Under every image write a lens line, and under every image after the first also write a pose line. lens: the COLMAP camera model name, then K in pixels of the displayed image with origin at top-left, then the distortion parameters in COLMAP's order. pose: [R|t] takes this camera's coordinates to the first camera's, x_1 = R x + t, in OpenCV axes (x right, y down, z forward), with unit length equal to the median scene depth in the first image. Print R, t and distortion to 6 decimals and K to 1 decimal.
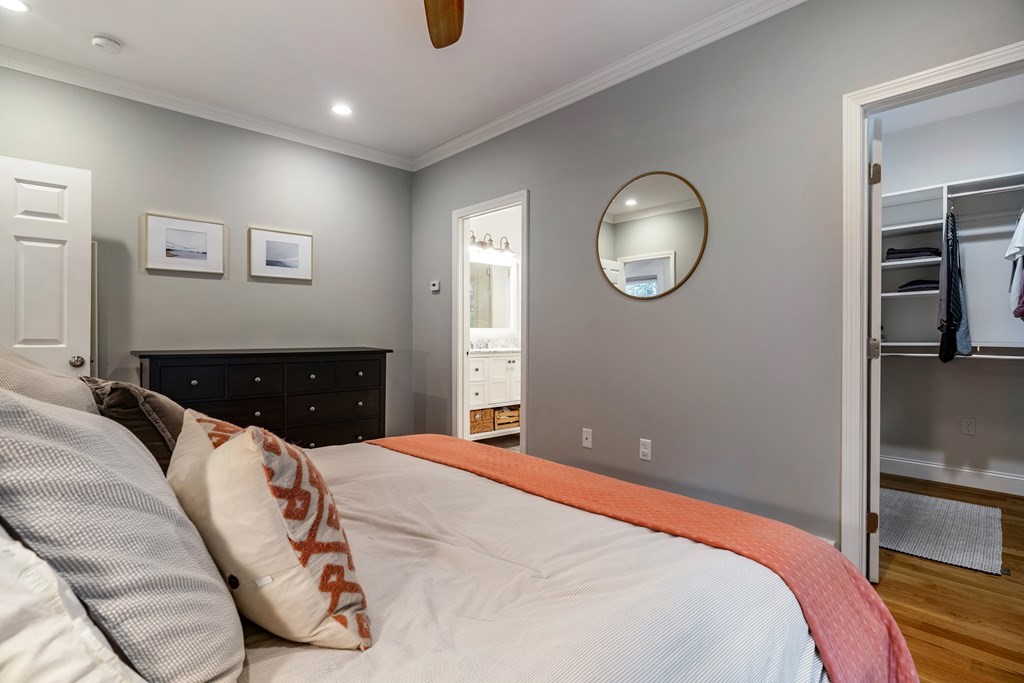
lens RADIAL K [[498.2, 0, 511.1], [0, 498.2, 336.9], [0, 0, 1]] dist [-0.019262, 0.007836]
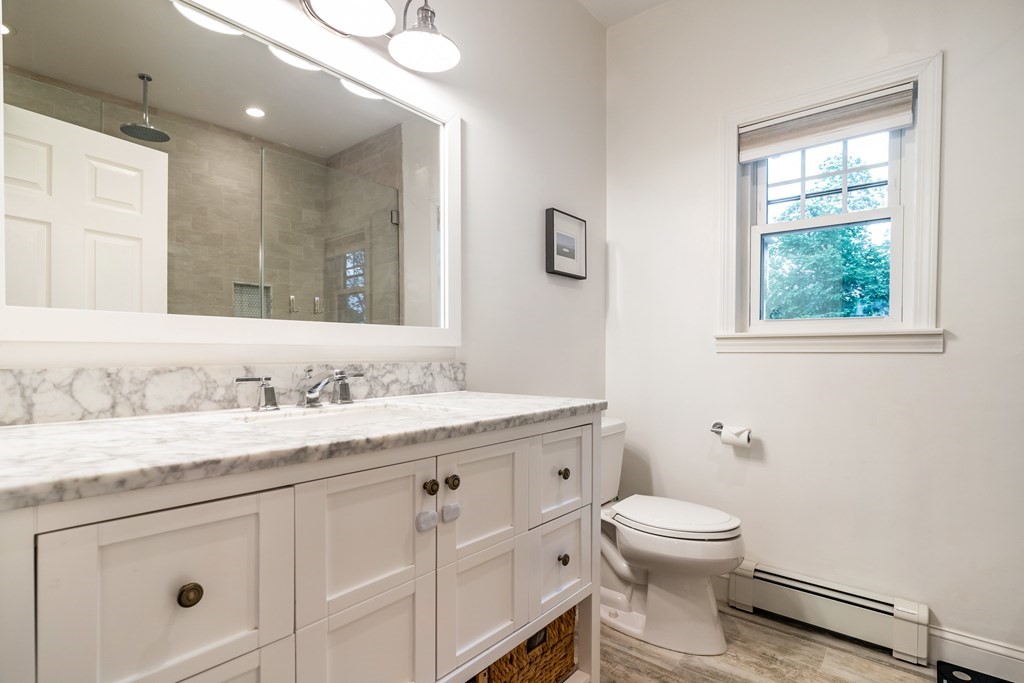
lens RADIAL K [[498.2, 0, 512.6], [0, 498.2, 349.5], [0, 0, 1]] dist [-0.019262, 0.007836]
pose [[0.990635, 0.000233, 0.136538, 0.001329], [0.001392, 0.999929, -0.011806, -0.000449], [-0.136531, 0.011886, 0.990564, 0.618378]]
